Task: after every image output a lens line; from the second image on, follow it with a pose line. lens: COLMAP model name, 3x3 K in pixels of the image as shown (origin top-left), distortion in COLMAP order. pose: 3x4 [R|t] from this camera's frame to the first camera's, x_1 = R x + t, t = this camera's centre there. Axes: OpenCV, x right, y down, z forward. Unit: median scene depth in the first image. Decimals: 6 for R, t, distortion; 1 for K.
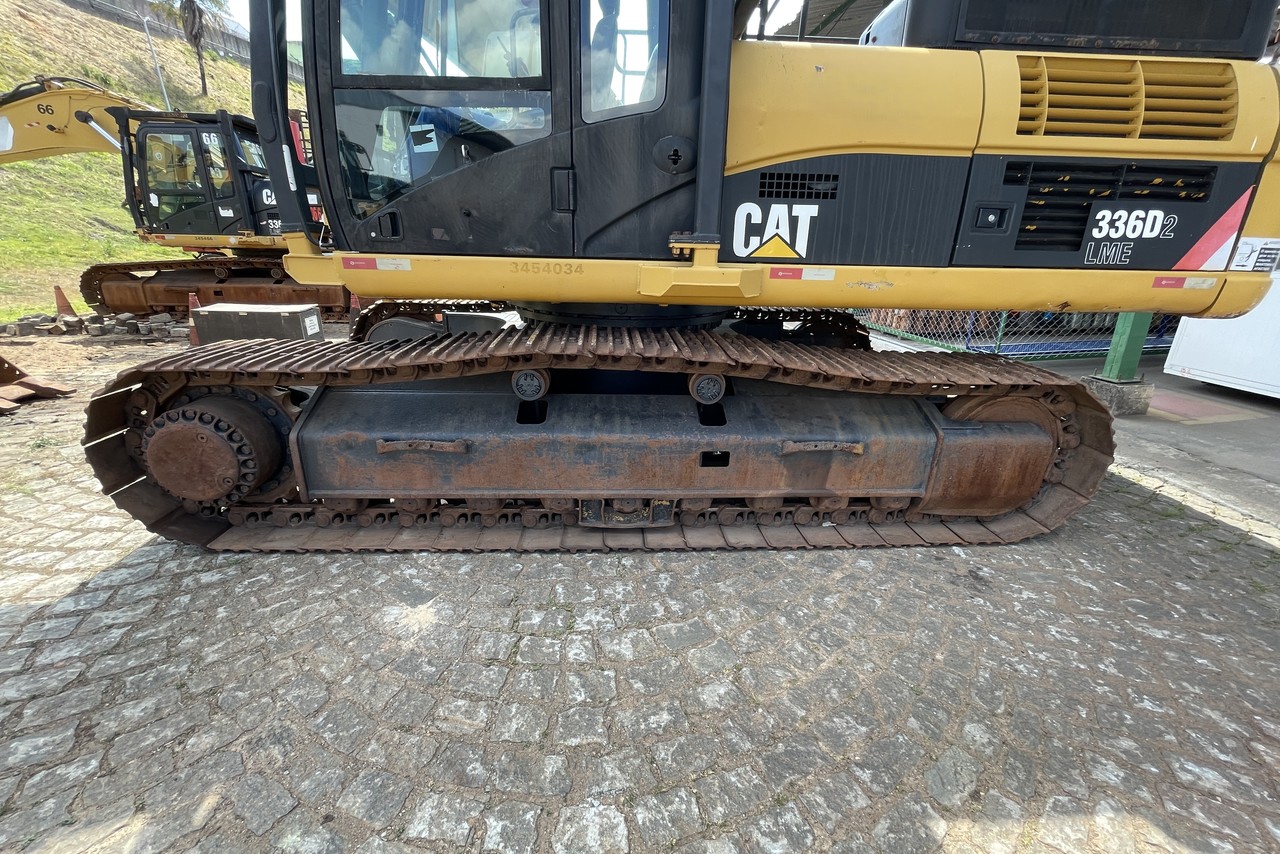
lens RADIAL K [[513.2, 0, 636.0], [0, 513.2, 423.1], [0, 0, 1]] dist [-0.002219, 0.000067]
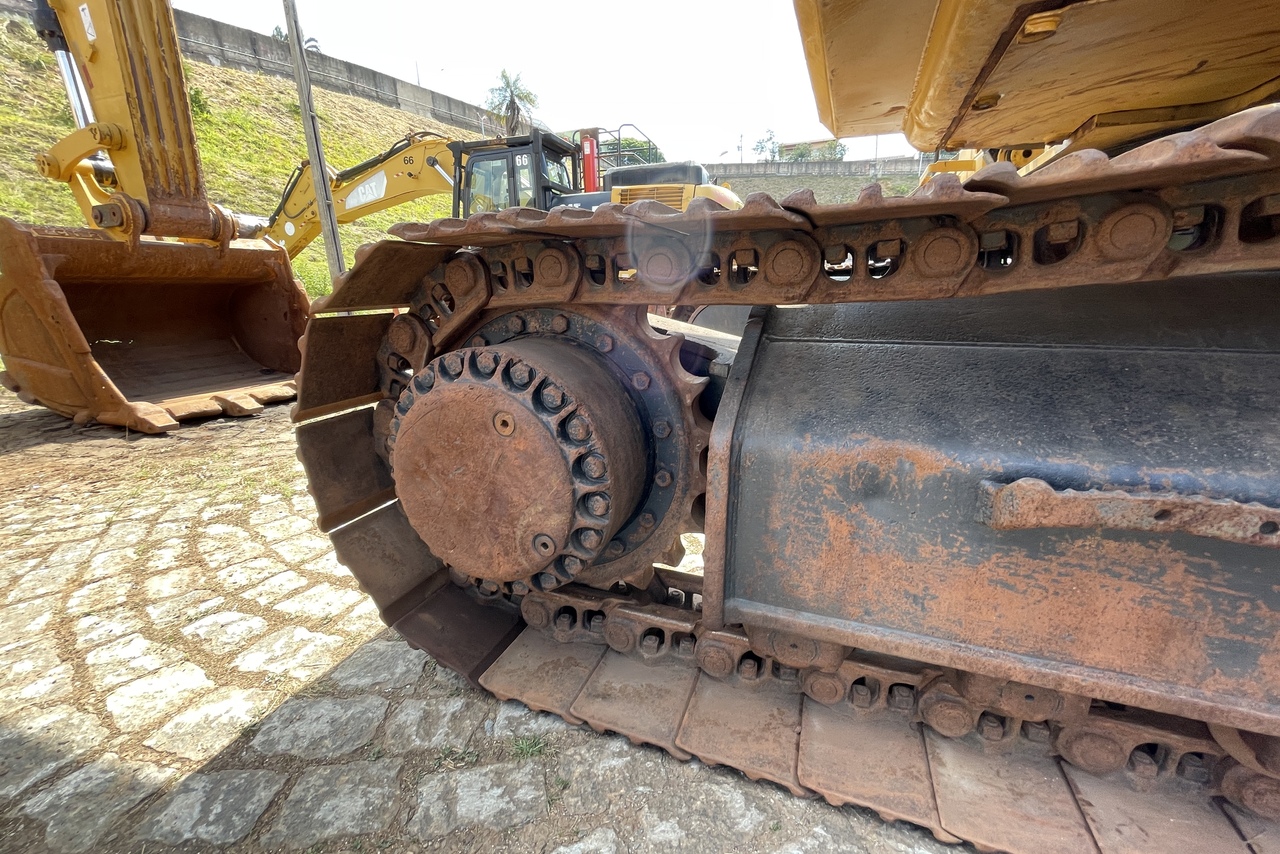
lens RADIAL K [[513.2, 0, 639.9], [0, 513.2, 424.5], [0, 0, 1]] dist [-0.002219, 0.000067]
pose [[0.916586, 0.067800, -0.394048, -0.583255], [-0.099102, 0.993290, -0.059613, 0.040661], [0.387362, 0.093692, 0.917154, 0.665909]]
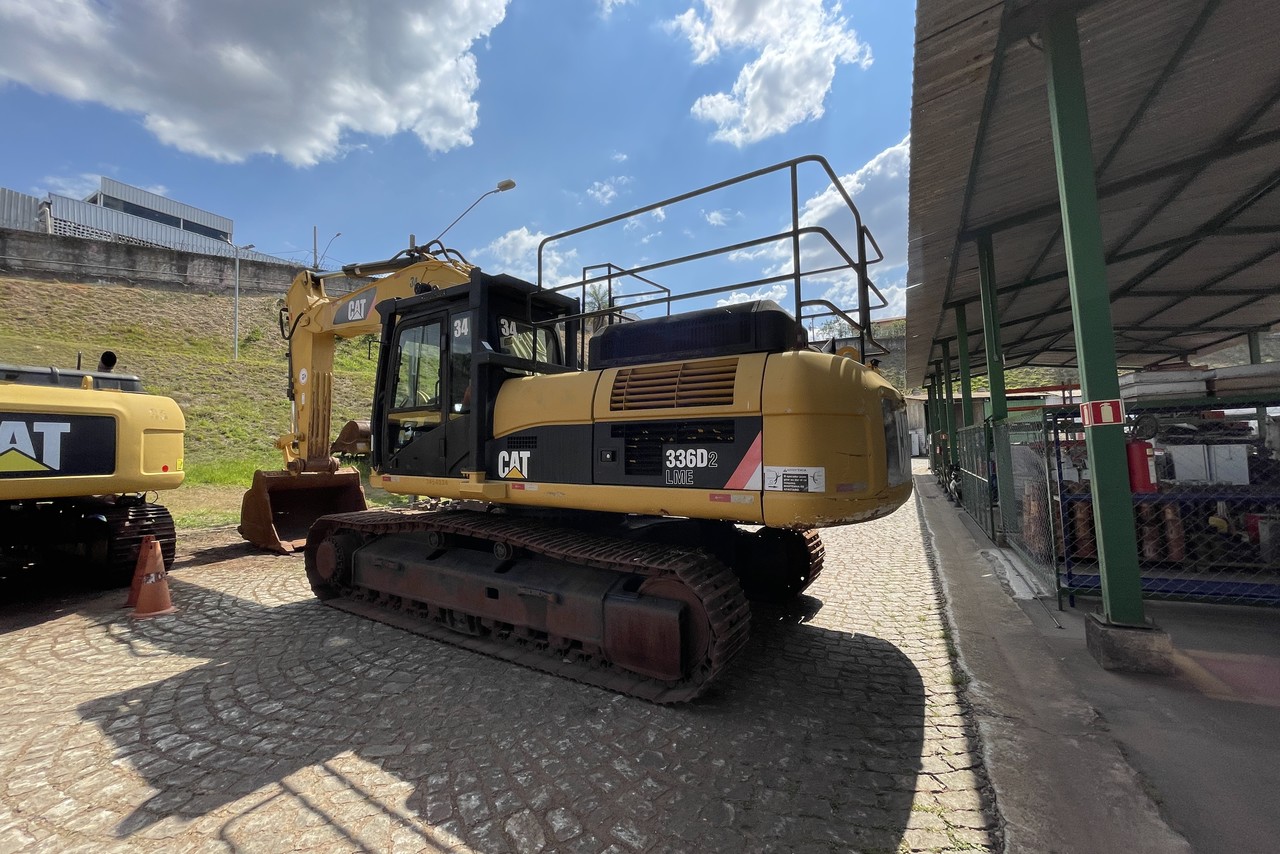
lens RADIAL K [[513.2, 0, 640.9], [0, 513.2, 428.2], [0, 0, 1]] dist [-0.002219, 0.000067]
pose [[0.824896, -0.045175, -0.563477, 1.643453], [-0.166325, 0.933281, -0.318313, 0.020996], [0.540262, 0.356295, 0.762346, -0.219167]]
